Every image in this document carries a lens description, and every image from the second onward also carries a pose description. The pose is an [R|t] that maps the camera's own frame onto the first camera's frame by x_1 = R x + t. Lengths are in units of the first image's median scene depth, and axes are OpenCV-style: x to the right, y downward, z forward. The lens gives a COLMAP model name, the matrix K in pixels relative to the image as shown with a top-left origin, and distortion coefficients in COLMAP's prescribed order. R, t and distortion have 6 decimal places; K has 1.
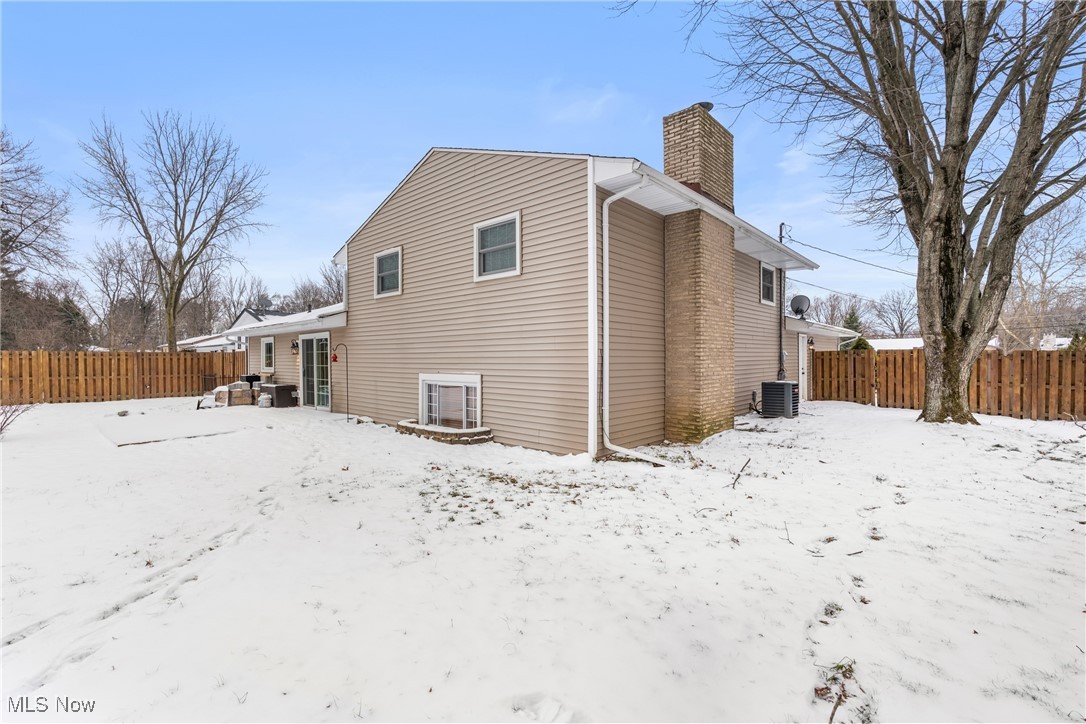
lens RADIAL K [[479.5, 0, 543.0], [0, 479.5, 362.0], [0, 0, 1]] dist [-0.001541, -0.000035]
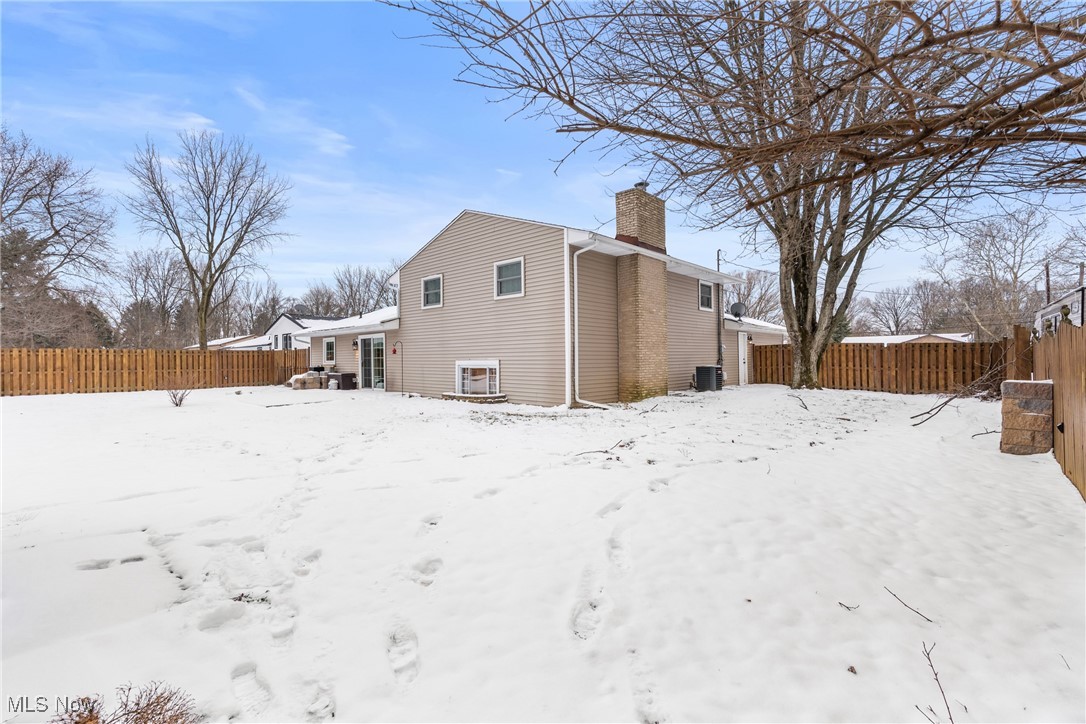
lens RADIAL K [[483.1, 0, 543.0], [0, 483.1, 362.0], [0, 0, 1]] dist [0.000603, -0.000030]
pose [[0.999943, -0.006435, -0.008476, 0.017781], [0.006429, 0.999979, -0.000679, 0.025024], [0.008481, 0.000624, 0.999964, -0.392505]]
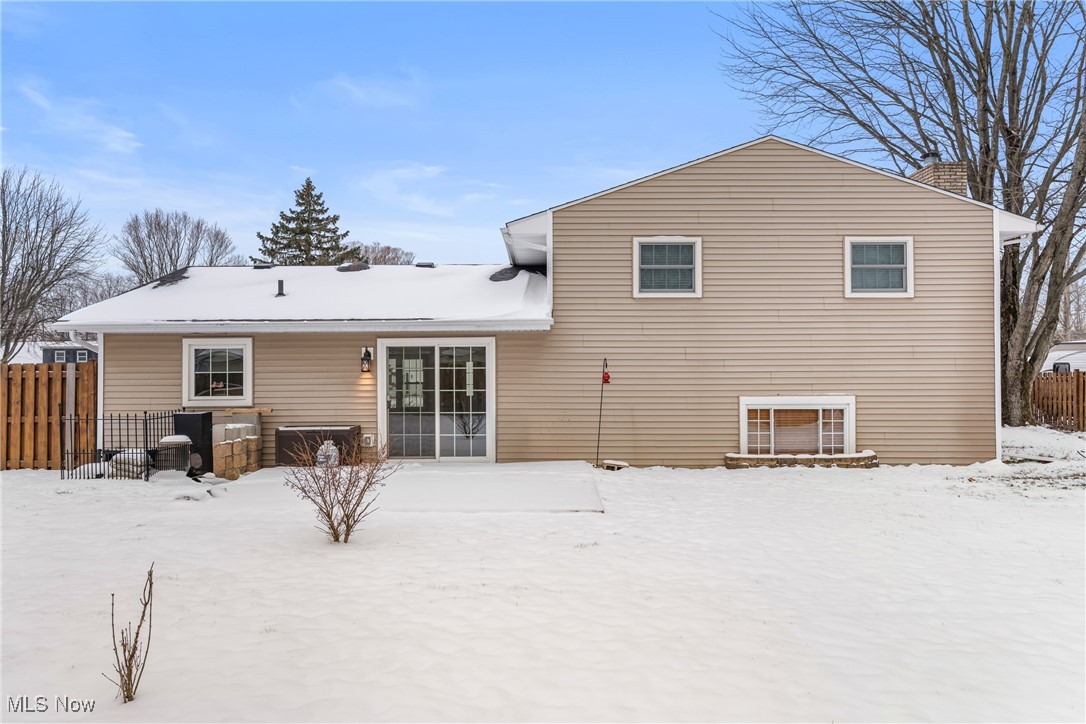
lens RADIAL K [[796.2, 0, 543.0], [0, 796.2, 362.0], [0, 0, 1]] dist [0.001464, 0.002311]
pose [[0.743597, 0.013189, 0.668498, -1.166716], [0.006365, 0.999620, -0.026803, -0.000944], [-0.668598, 0.024186, 0.743231, 0.169535]]
